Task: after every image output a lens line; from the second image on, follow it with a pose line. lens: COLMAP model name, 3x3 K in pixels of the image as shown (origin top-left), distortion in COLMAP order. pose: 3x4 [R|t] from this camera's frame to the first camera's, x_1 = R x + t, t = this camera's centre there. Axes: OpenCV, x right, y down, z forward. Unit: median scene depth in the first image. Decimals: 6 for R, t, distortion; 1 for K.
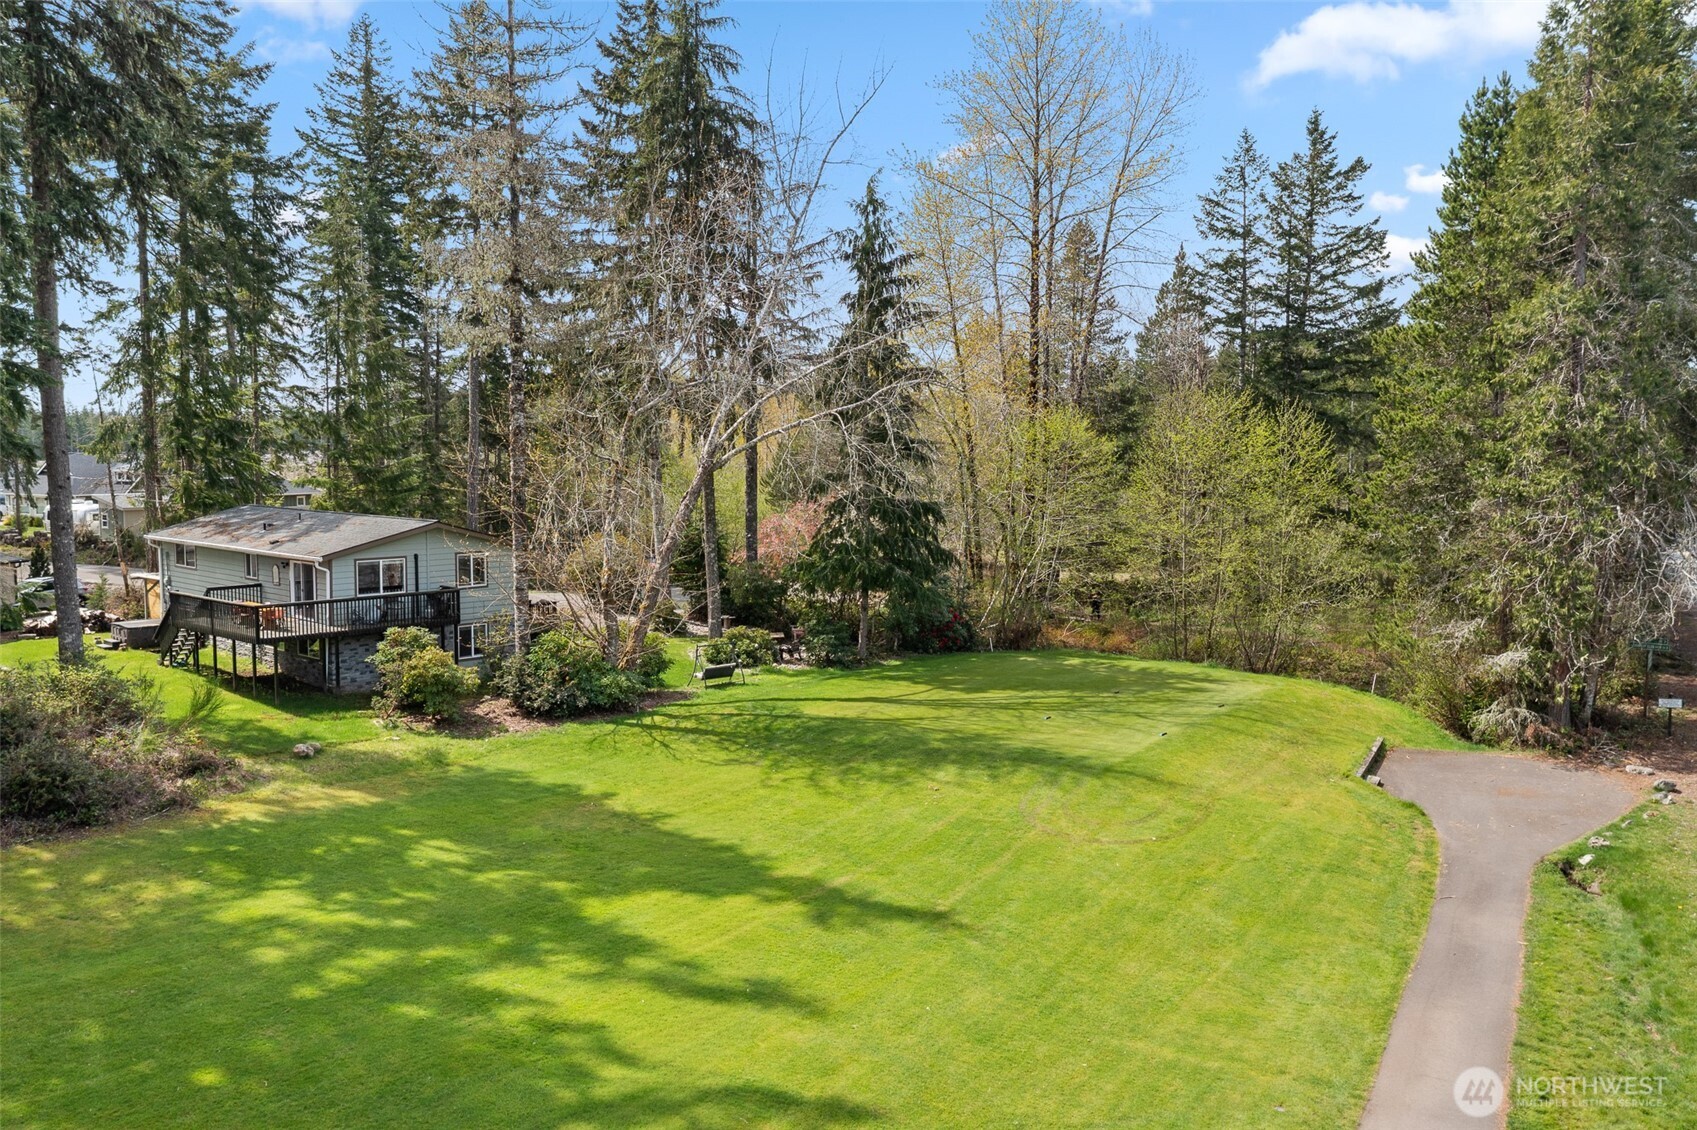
lens RADIAL K [[1337.5, 0, 848.5], [0, 1337.5, 565.0], [0, 0, 1]] dist [-0.014701, -0.001582]
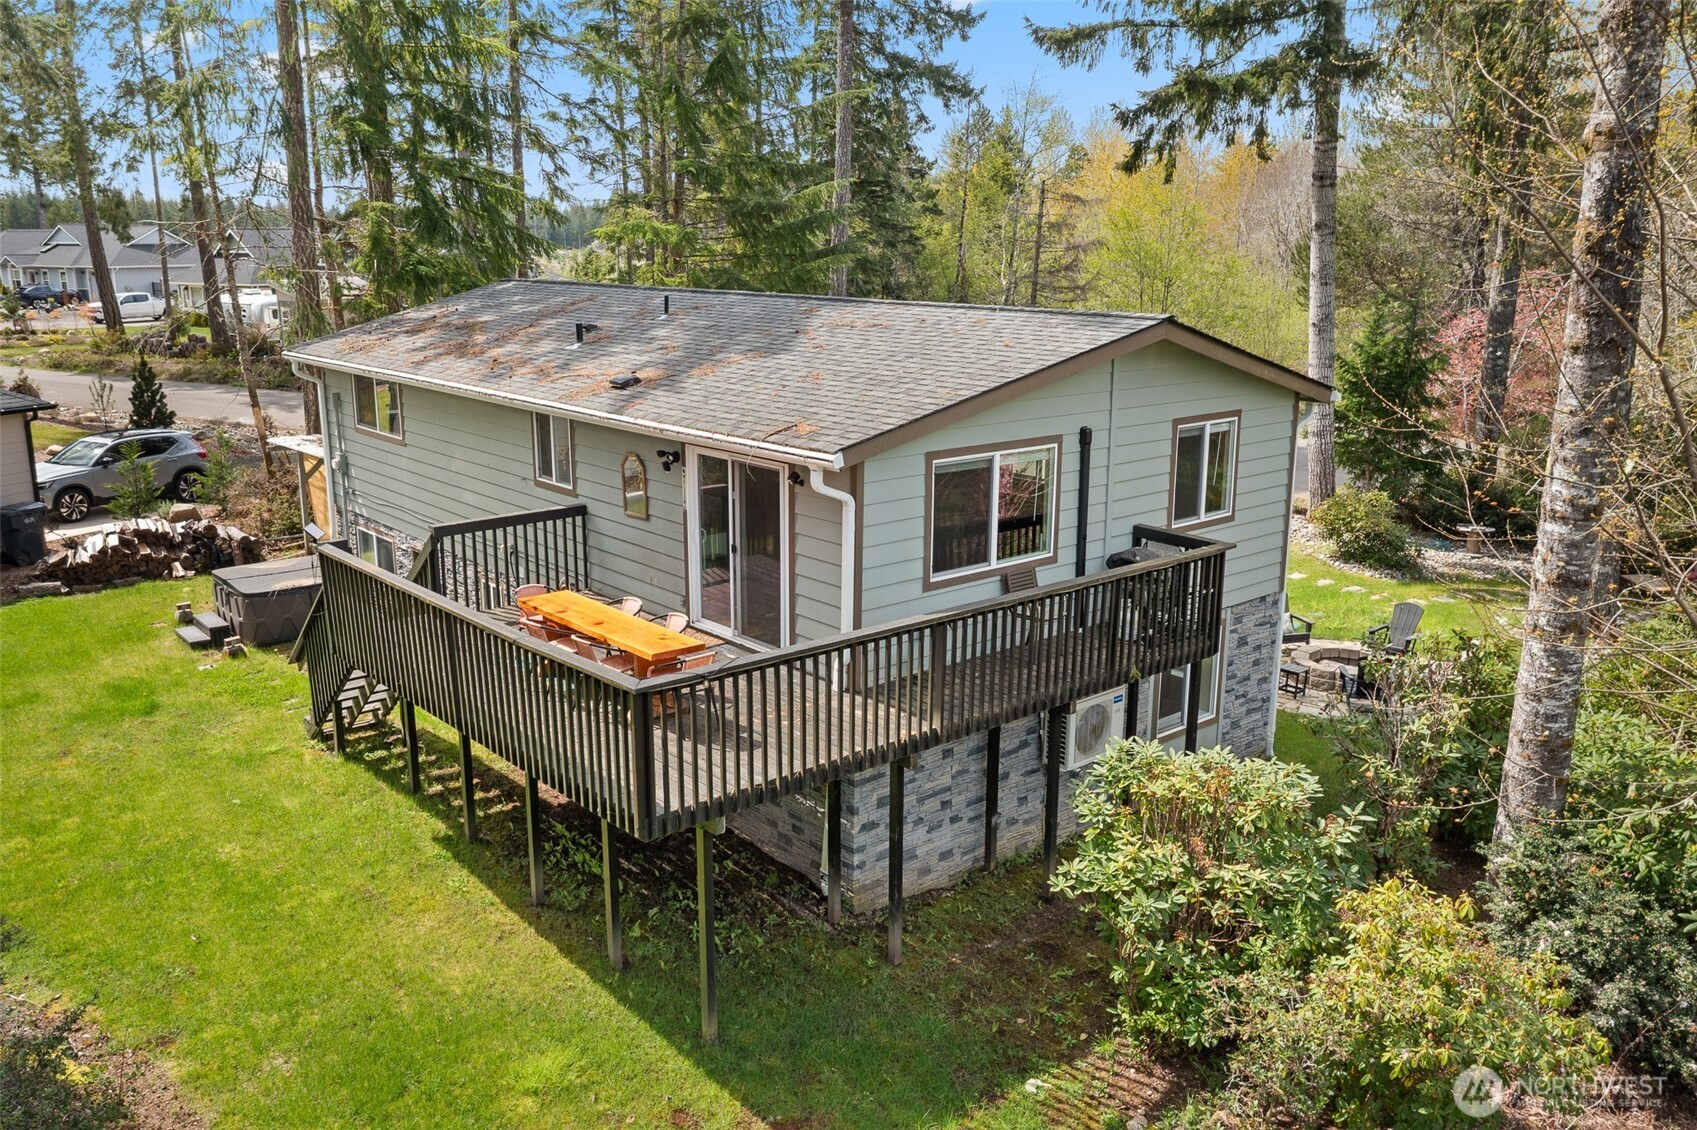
lens RADIAL K [[1337.5, 0, 848.5], [0, 1337.5, 565.0], [0, 0, 1]] dist [-0.014701, -0.001582]
pose [[0.989442, 0.027728, -0.142253, -0.296352], [-0.006500, 0.989030, 0.147574, -0.019549], [0.144785, -0.145092, 0.978768, 0.615793]]
